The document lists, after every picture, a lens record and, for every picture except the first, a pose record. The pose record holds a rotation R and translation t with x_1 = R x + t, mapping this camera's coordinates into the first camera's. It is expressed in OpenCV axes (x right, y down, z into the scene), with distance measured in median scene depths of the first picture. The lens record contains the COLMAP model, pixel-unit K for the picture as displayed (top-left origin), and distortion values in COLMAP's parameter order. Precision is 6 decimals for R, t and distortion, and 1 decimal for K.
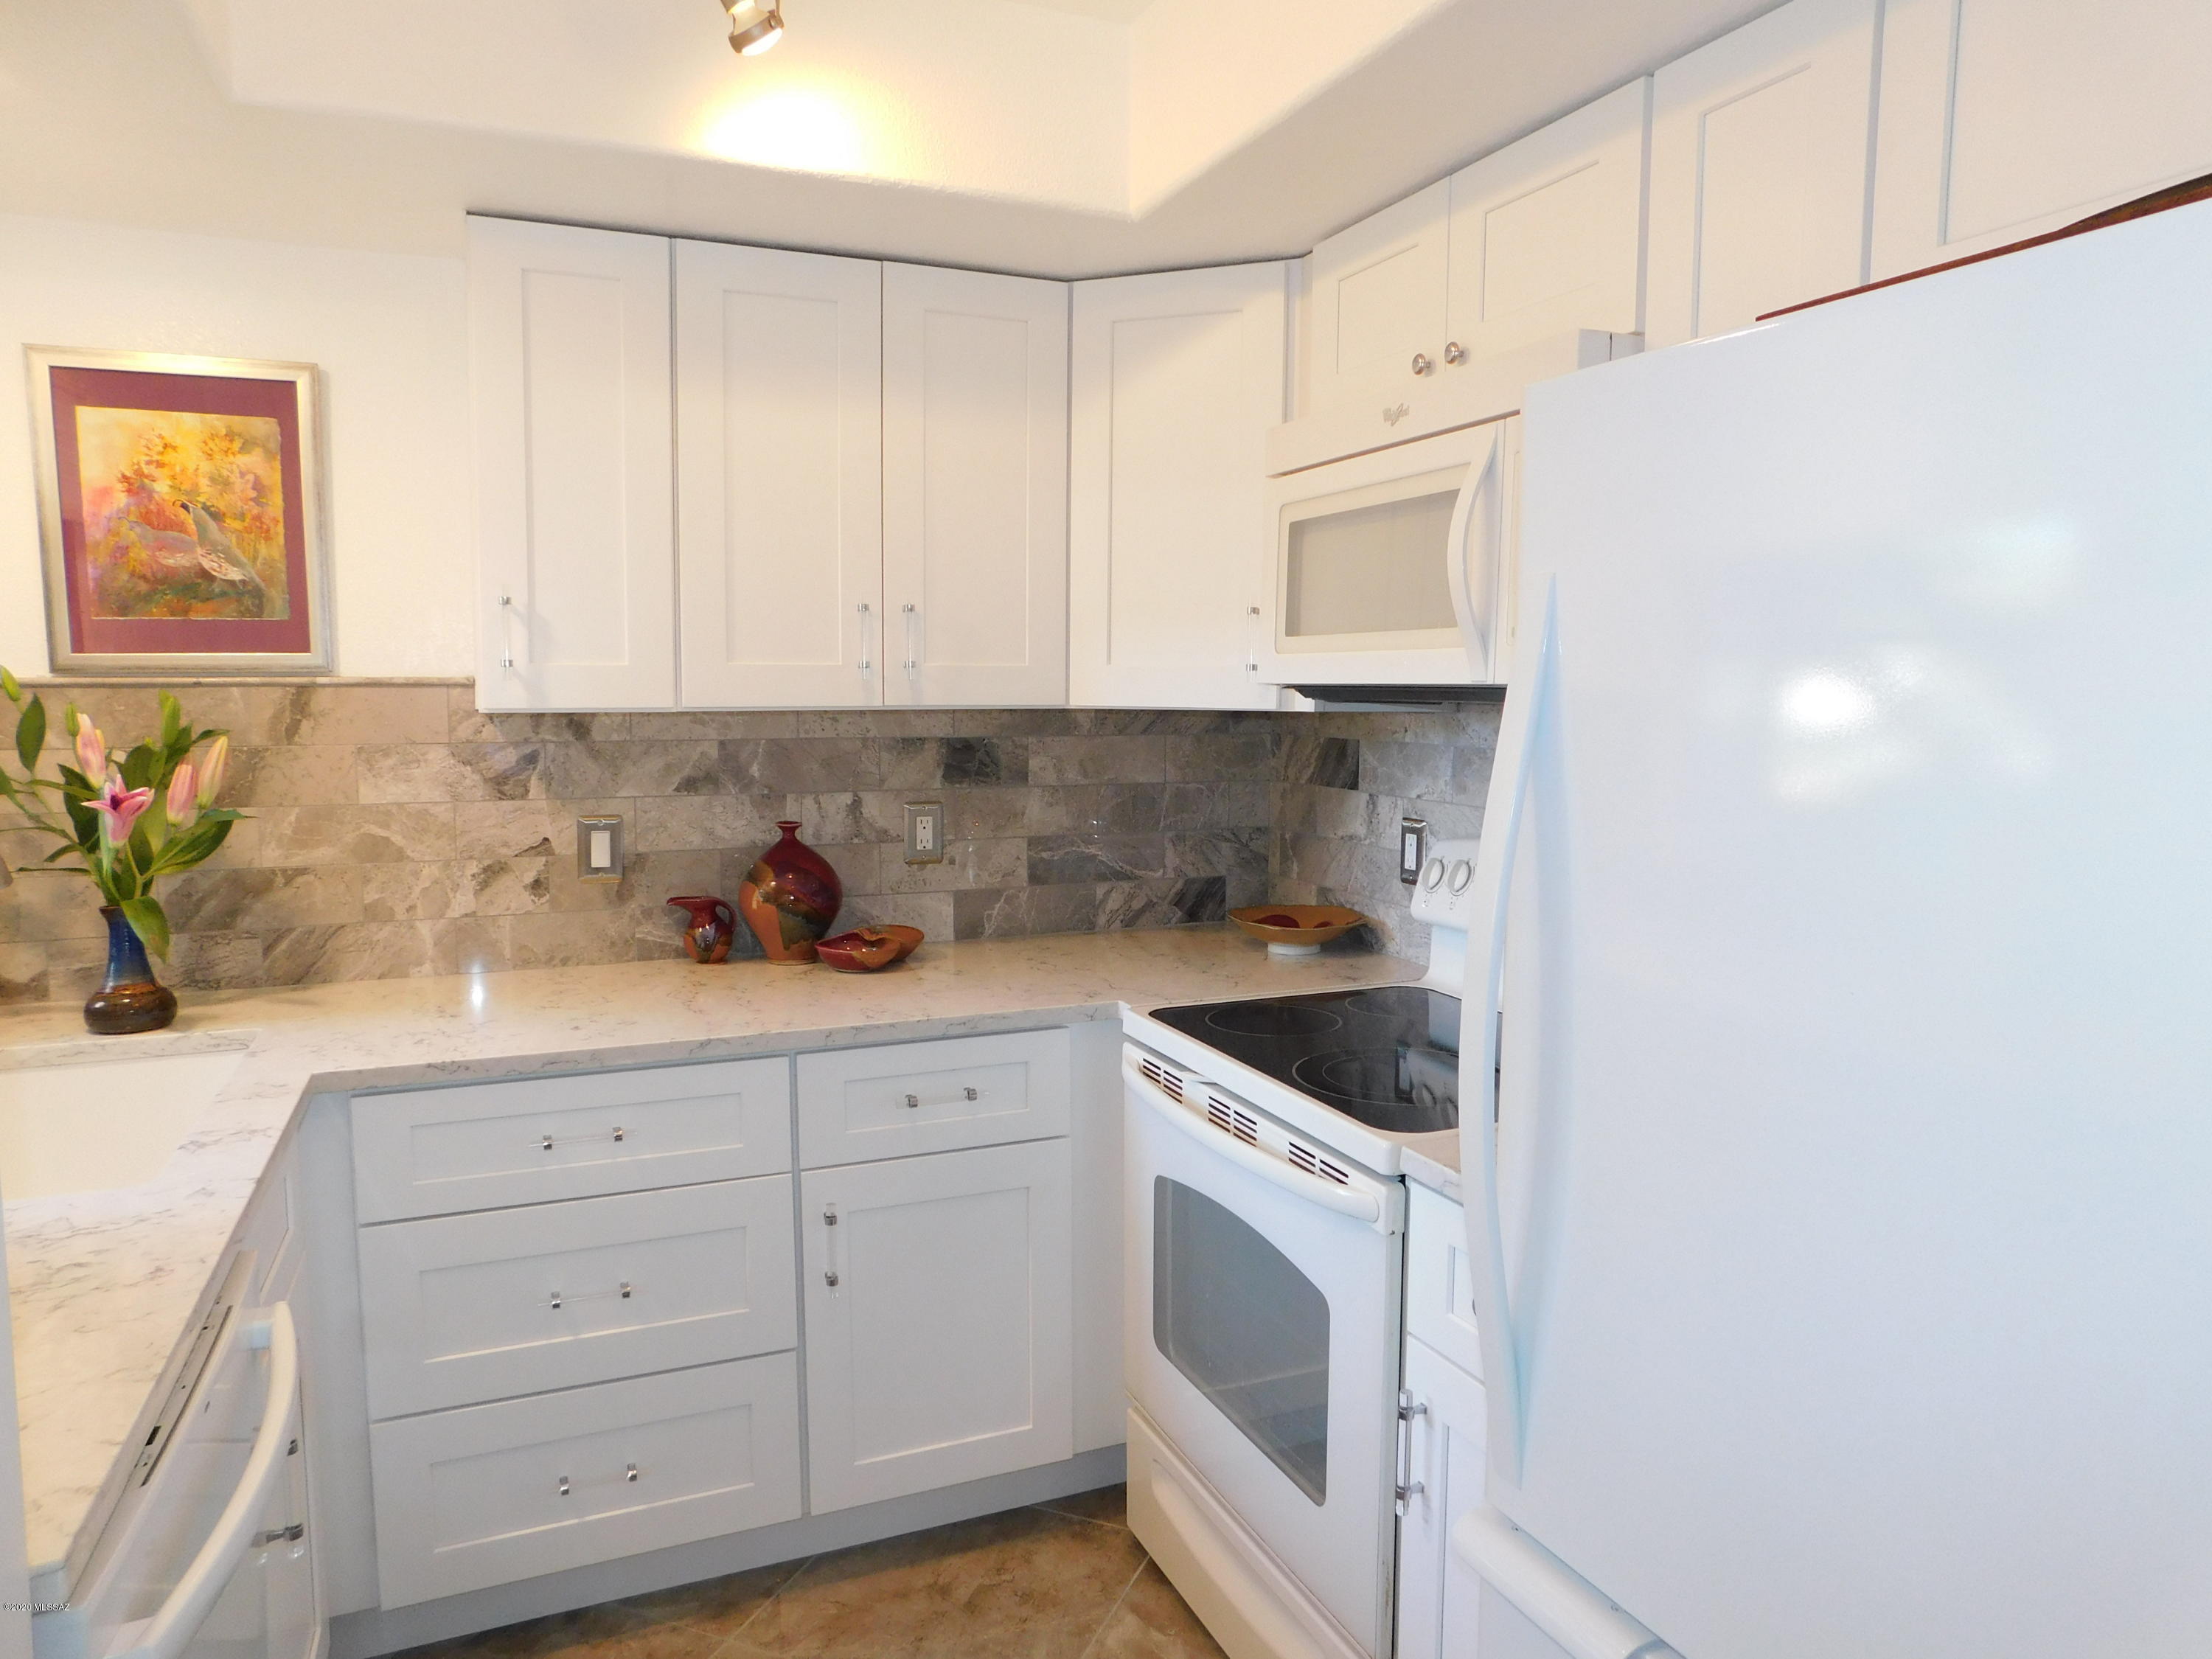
lens RADIAL K [[1470.0, 0, 1107.7], [0, 1470.0, 834.1], [0, 0, 1]] dist [-0.058512, 0.046940]
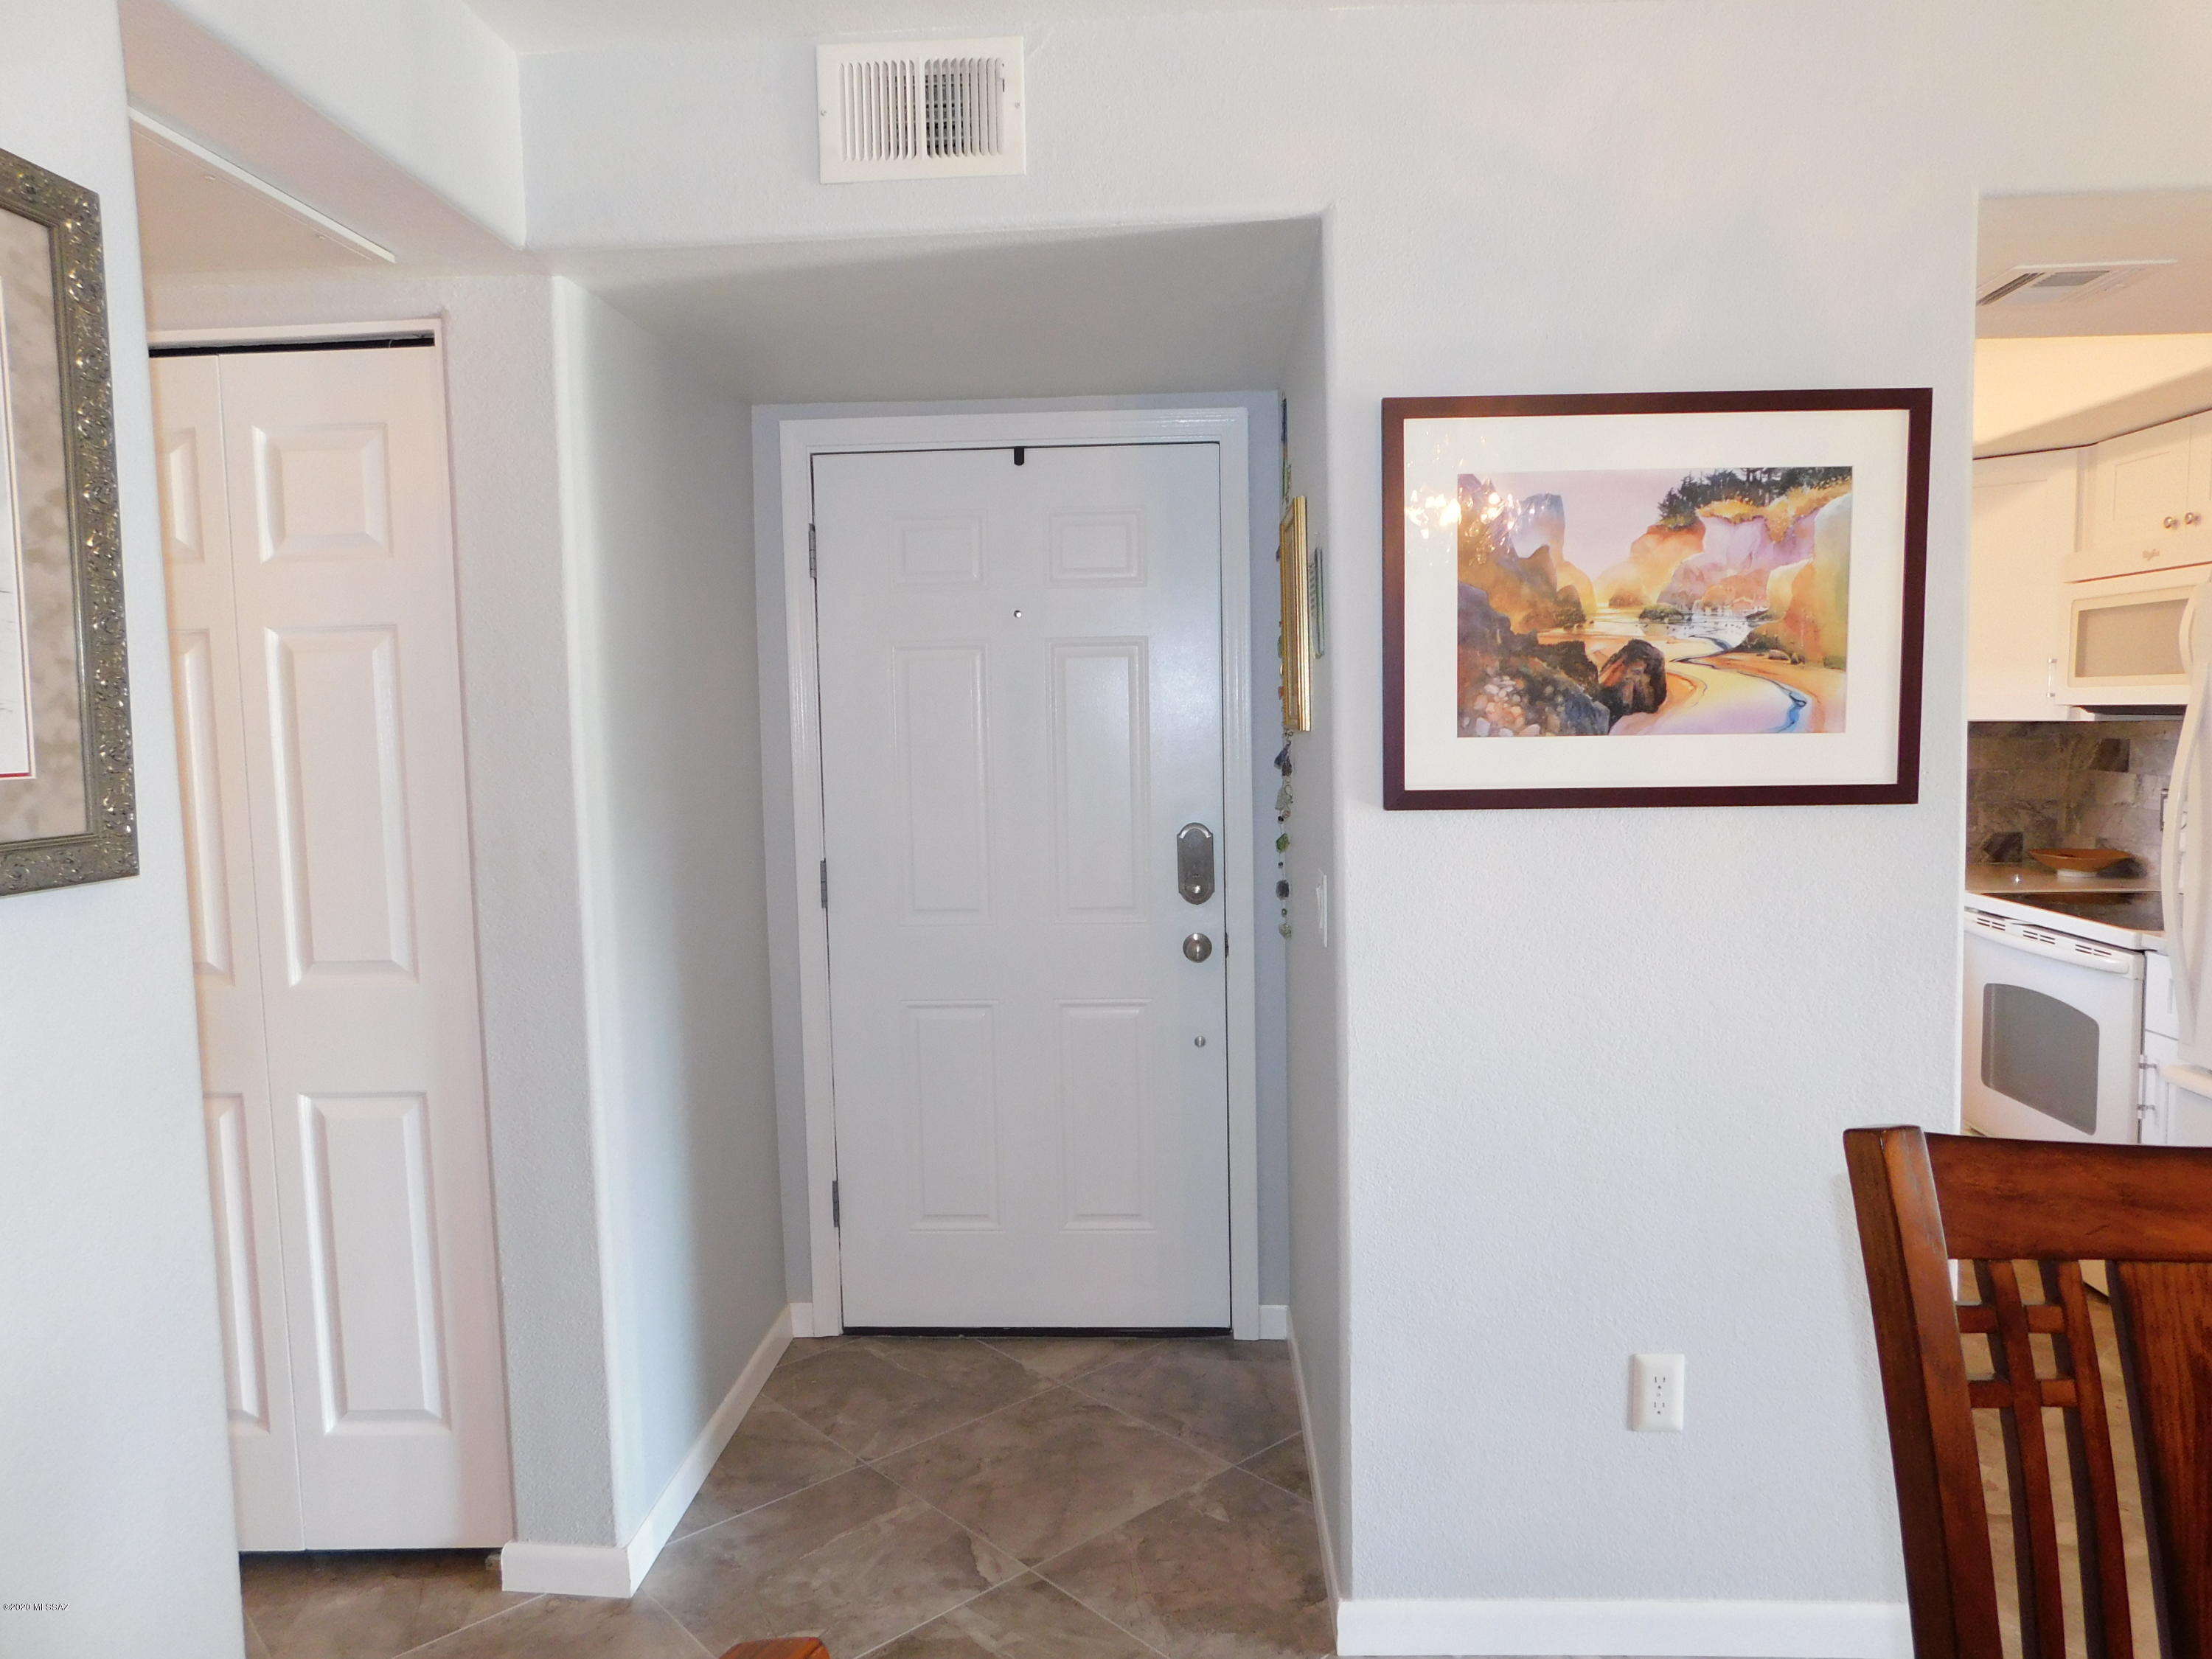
lens RADIAL K [[1470.0, 0, 1099.1], [0, 1470.0, 824.8], [0, 0, 1]] dist [-0.058512, 0.046940]
pose [[0.893787, 0.016175, -0.448199, -0.126322], [-0.026119, 0.999531, -0.016014, 0.086561], [0.447730, 0.026020, 0.893790, -0.924645]]
